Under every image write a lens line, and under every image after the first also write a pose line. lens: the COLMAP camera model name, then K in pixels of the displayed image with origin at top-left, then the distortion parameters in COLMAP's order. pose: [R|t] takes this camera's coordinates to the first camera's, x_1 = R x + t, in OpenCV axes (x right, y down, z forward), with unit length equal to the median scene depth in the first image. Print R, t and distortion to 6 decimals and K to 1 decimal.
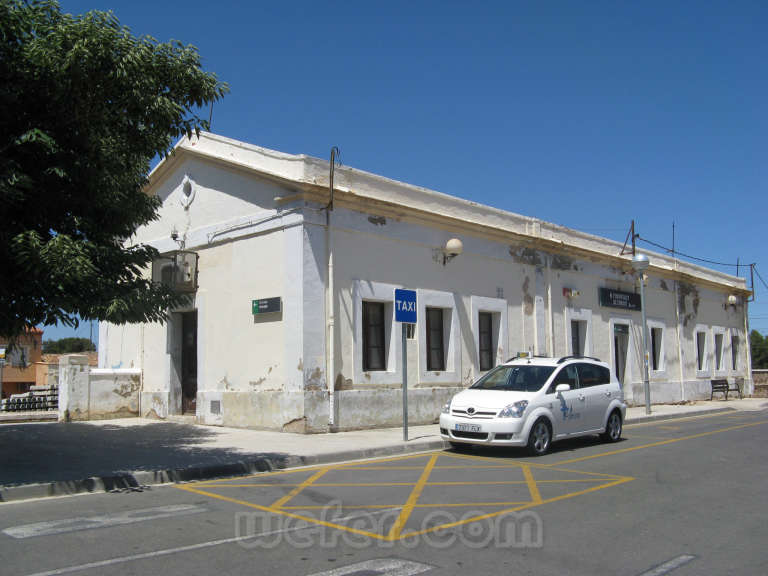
lens RADIAL K [[790.1, 0, 384.0], [0, 790.1, 288.0], [0, 0, 1]] dist [-0.199044, 0.218110]
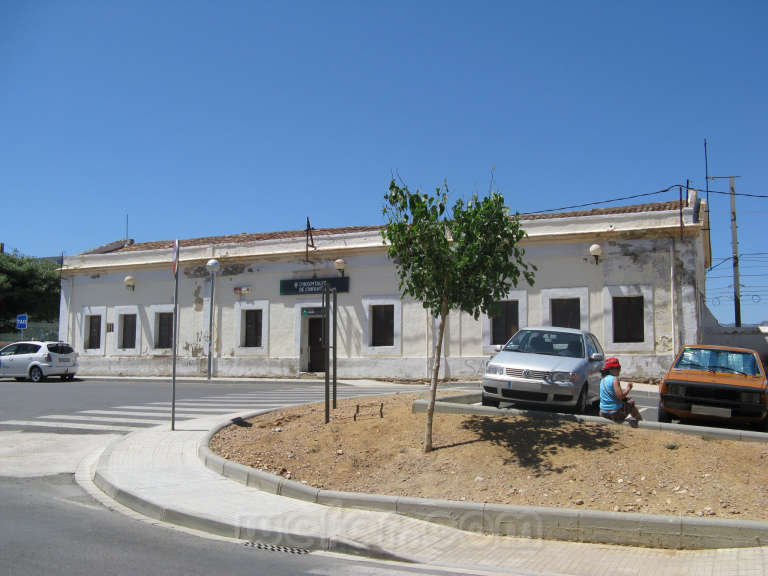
lens RADIAL K [[790.1, 0, 384.0], [0, 790.1, 288.0], [0, 0, 1]] dist [-0.199044, 0.218110]
pose [[0.292939, -0.079500, -0.952820, 1.720199], [0.111980, 0.992532, -0.048385, 0.102120], [0.949551, -0.092523, 0.299654, 0.886638]]
